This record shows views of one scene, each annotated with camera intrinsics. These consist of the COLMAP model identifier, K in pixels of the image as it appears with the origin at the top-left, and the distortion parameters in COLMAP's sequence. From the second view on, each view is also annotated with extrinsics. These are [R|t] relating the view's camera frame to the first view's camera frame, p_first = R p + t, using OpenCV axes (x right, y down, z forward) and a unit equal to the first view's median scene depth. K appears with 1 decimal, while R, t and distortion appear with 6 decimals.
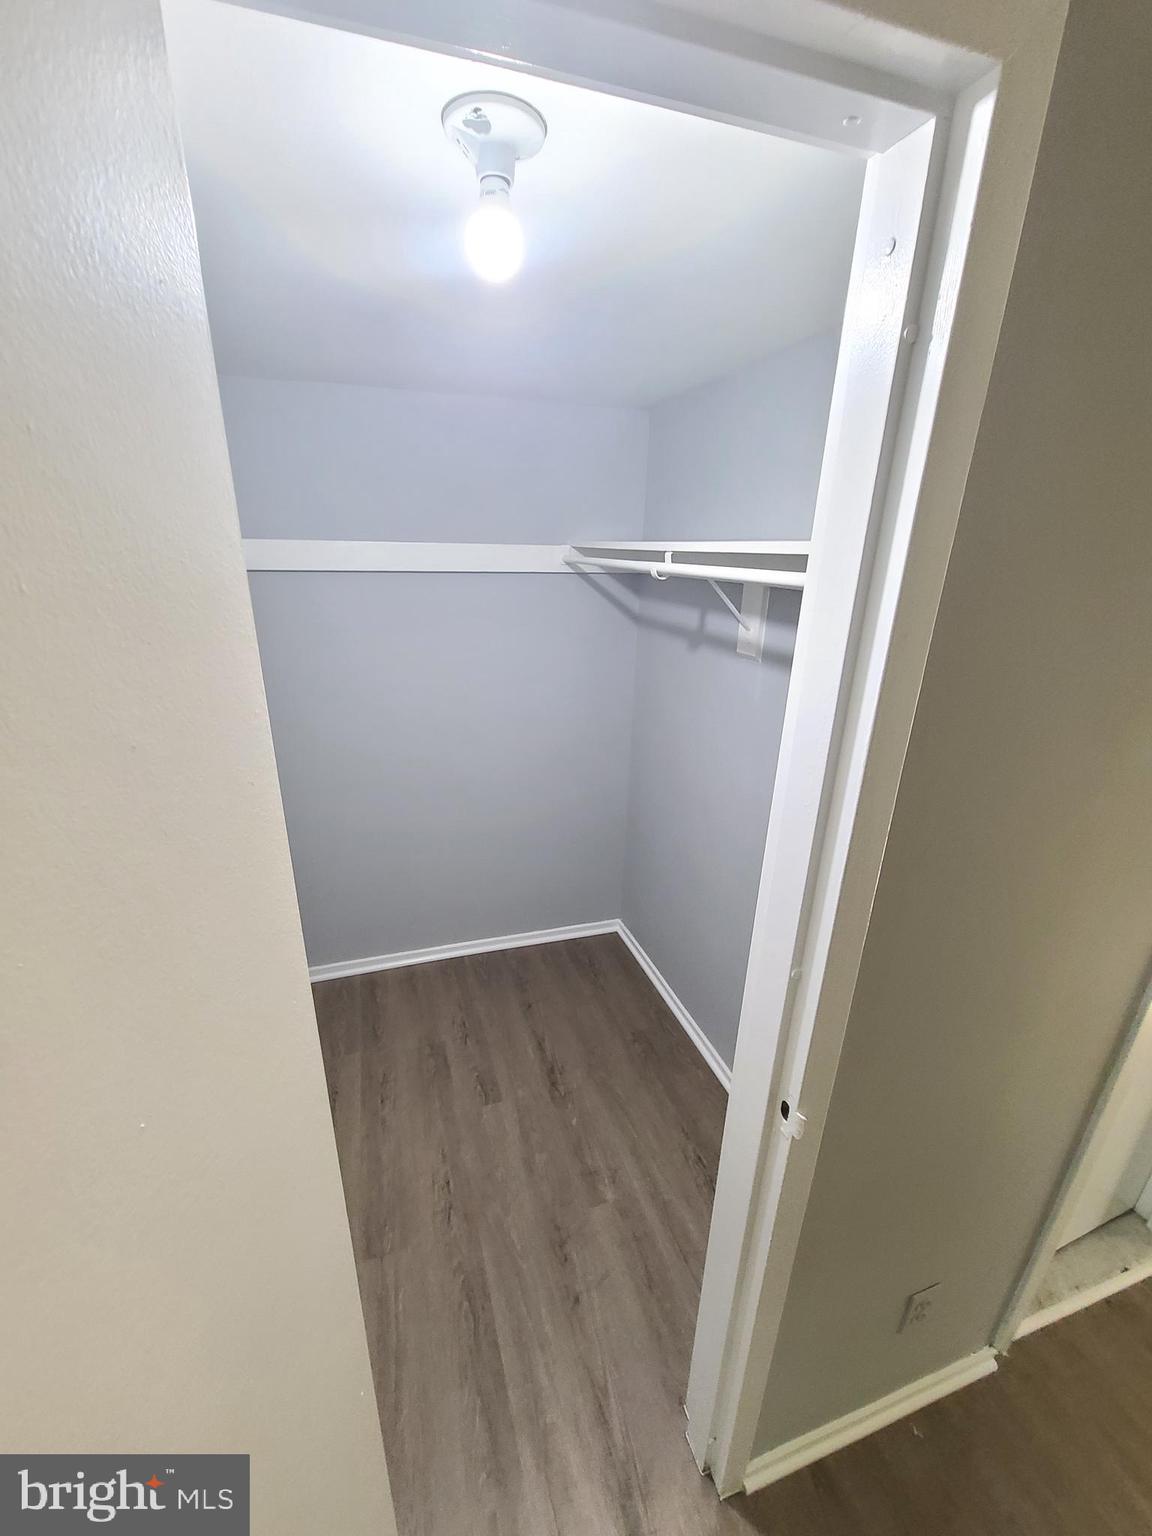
lens RADIAL K [[627.6, 0, 565.0], [0, 627.6, 780.6], [0, 0, 1]] dist [-0.000315, -0.000400]
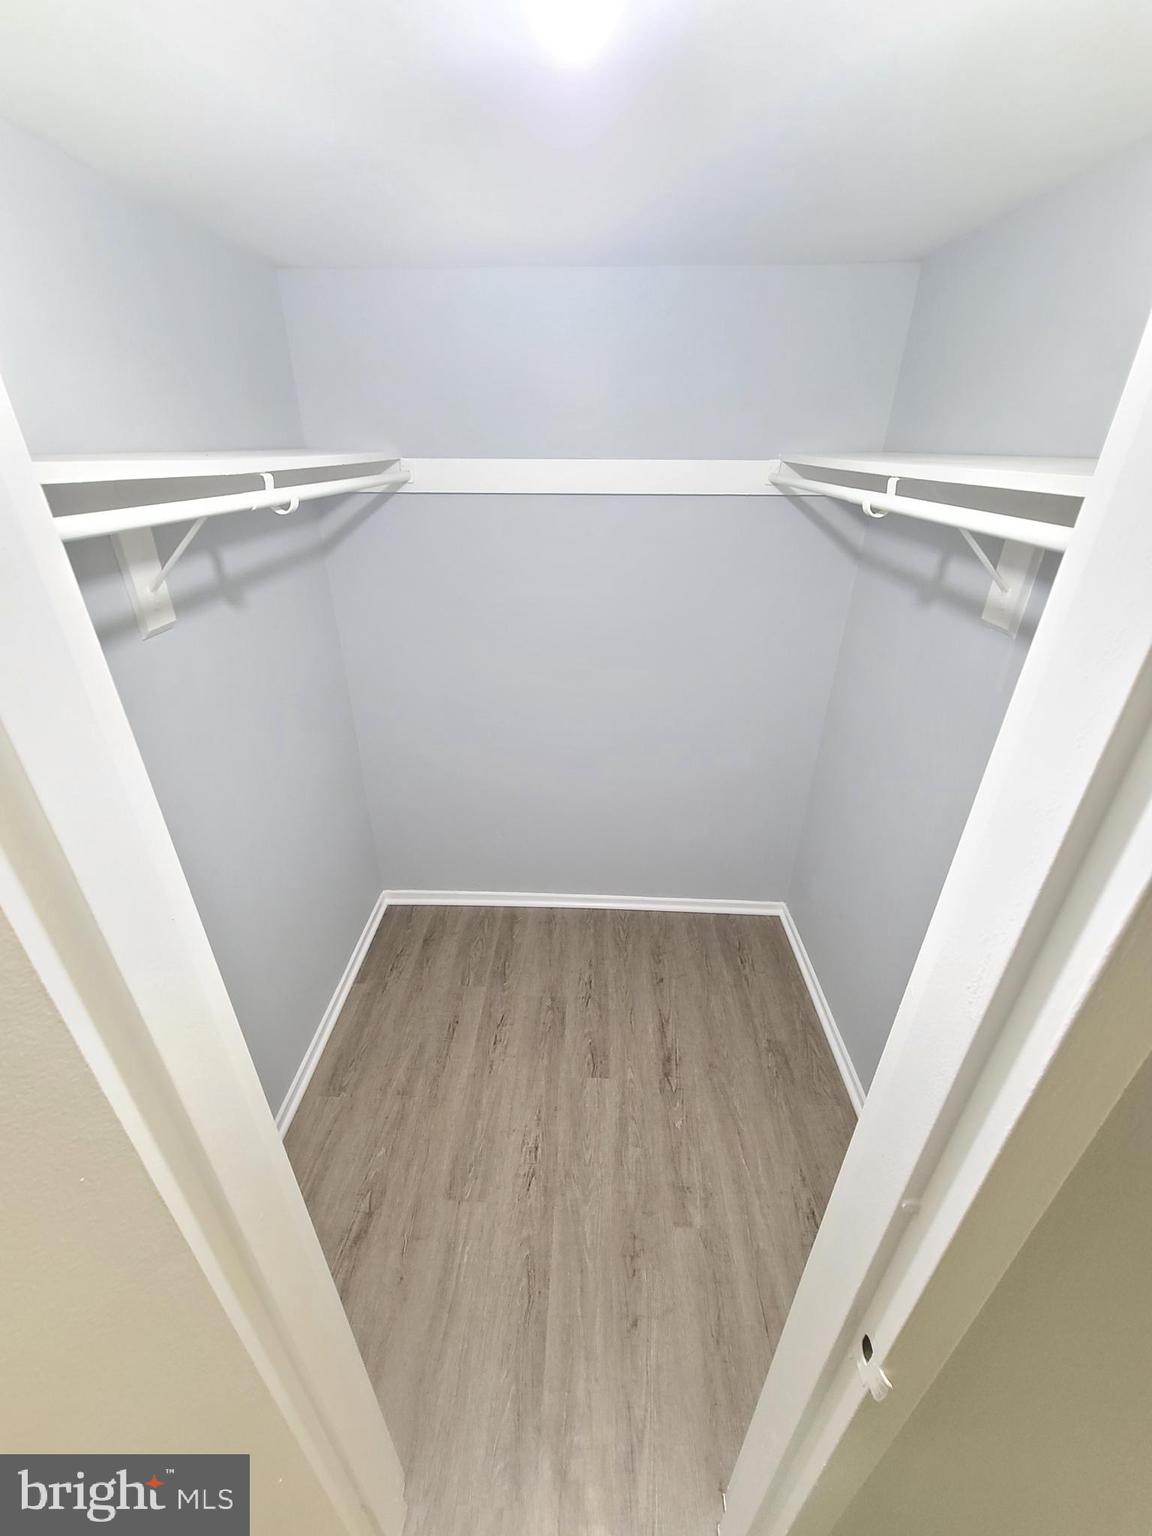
lens RADIAL K [[627.6, 0, 567.4], [0, 627.6, 780.5], [0, 0, 1]] dist [-0.000315, -0.000400]
pose [[0.940018, 0.148911, -0.306908, 0.077248], [-0.107838, 0.983272, 0.146788, -0.078968], [0.323632, -0.104887, 0.940351, 0.148549]]
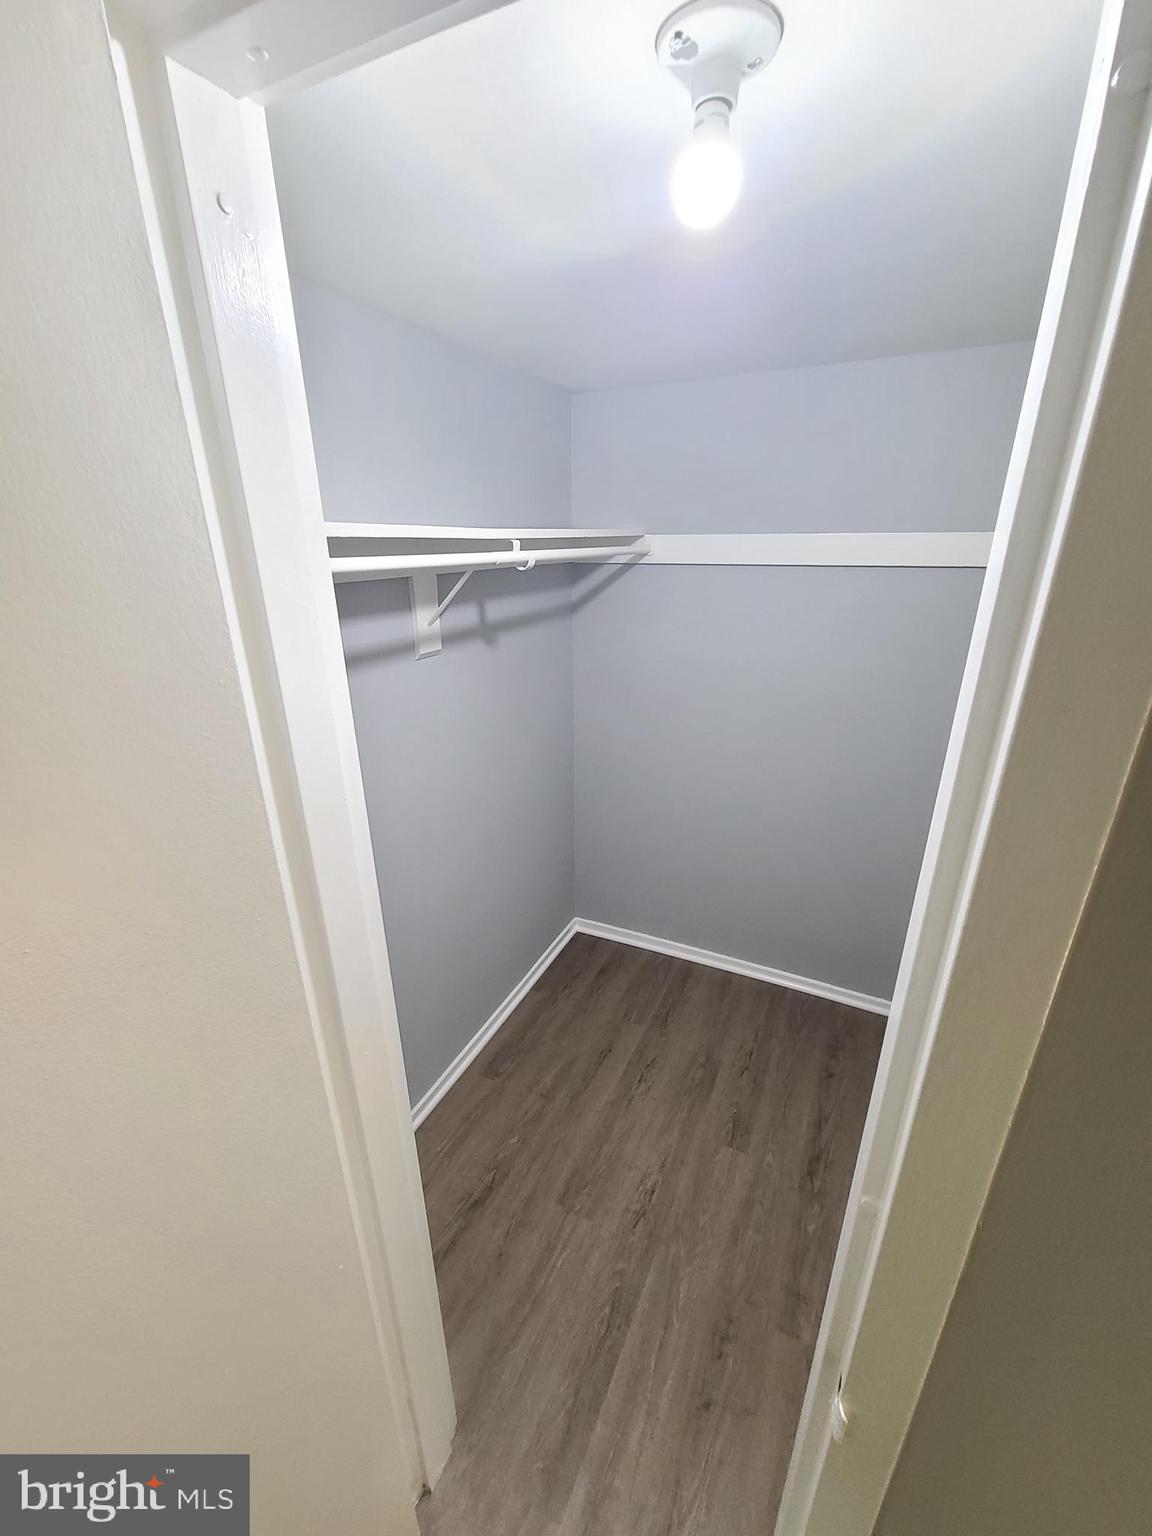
lens RADIAL K [[627.6, 0, 567.0], [0, 627.6, 778.5], [0, 0, 1]] dist [-0.000315, -0.000400]
pose [[0.719228, 0.227555, -0.656453, 0.214595], [-0.224101, 0.970324, 0.090825, -0.042840], [0.657640, 0.081788, 0.748880, 0.128055]]
